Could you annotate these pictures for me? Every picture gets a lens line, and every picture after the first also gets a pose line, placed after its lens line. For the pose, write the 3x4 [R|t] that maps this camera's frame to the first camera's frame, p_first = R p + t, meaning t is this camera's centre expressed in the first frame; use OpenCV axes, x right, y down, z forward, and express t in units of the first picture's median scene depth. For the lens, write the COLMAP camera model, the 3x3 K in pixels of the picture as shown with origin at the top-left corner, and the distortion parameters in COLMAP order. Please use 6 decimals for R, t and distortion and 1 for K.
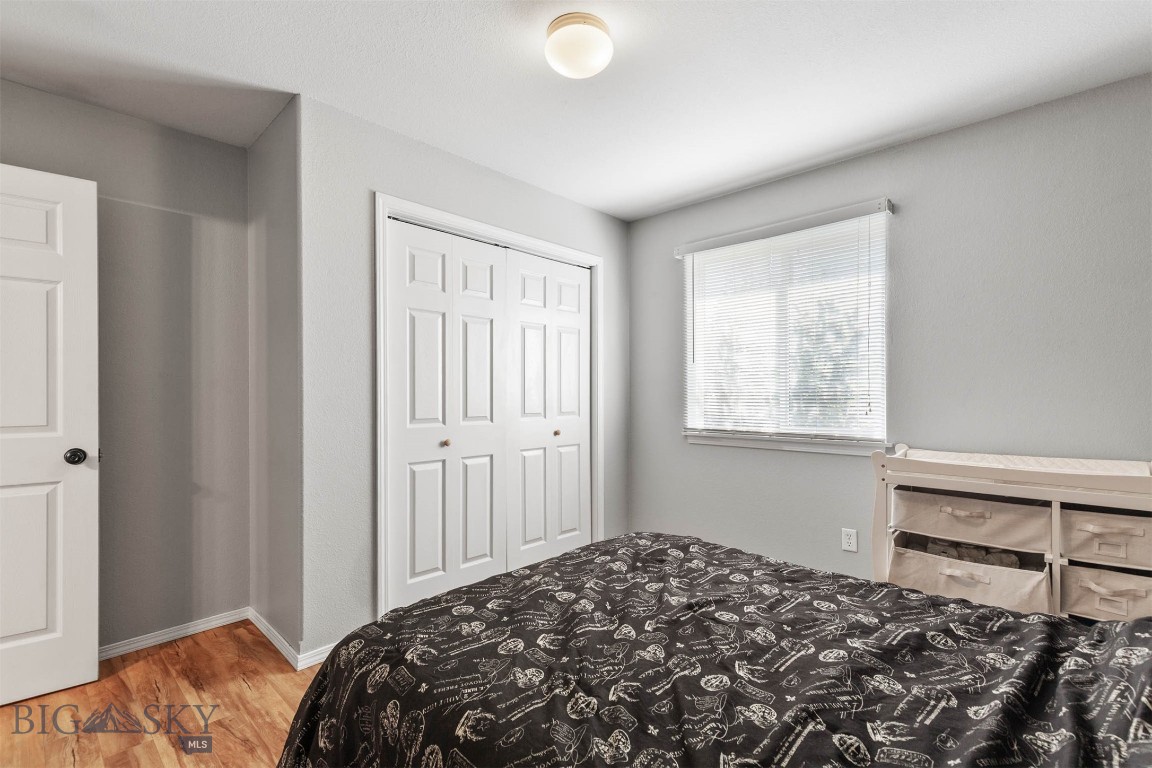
lens RADIAL K [[527.0, 0, 574.2], [0, 527.0, 391.1], [0, 0, 1]] dist [0.012266, -0.002821]
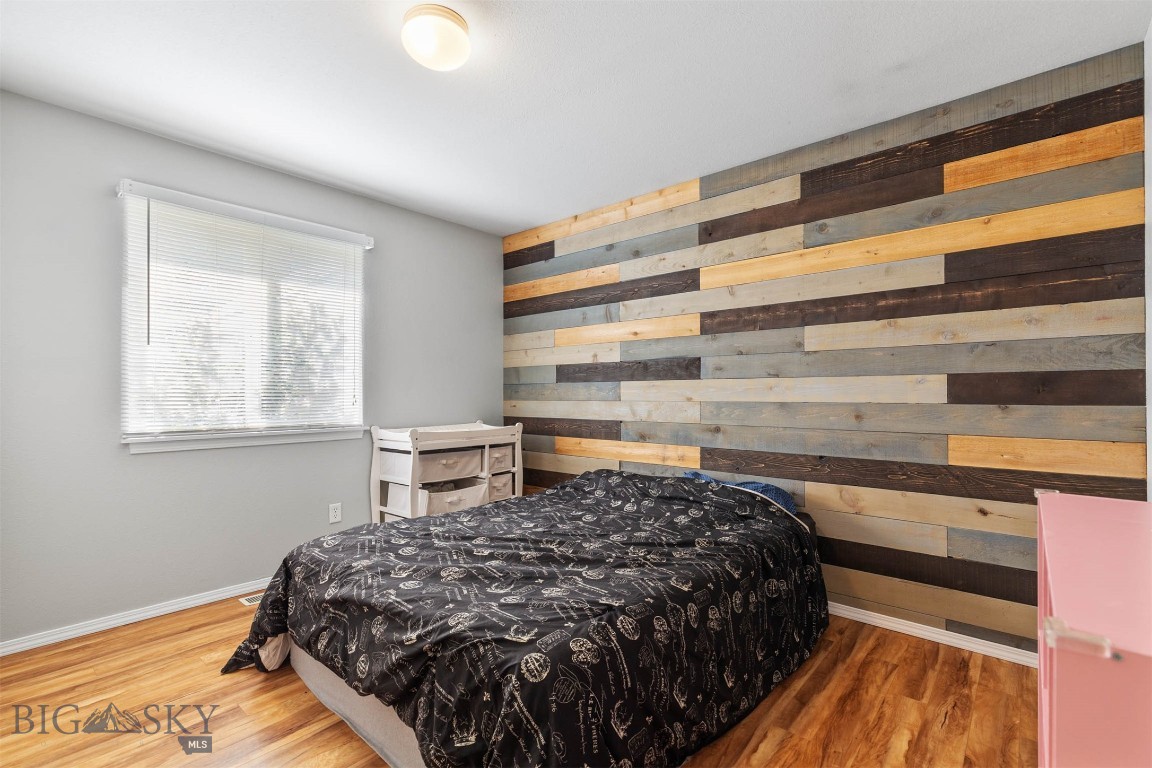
lens RADIAL K [[527.0, 0, 574.0], [0, 527.0, 386.7], [0, 0, 1]] dist [0.012266, -0.002821]
pose [[-0.046504, 0.017764, 0.998760, -0.679437], [-0.001382, 0.999840, -0.017848, 0.022746], [-0.998917, -0.002210, -0.046472, 0.531945]]
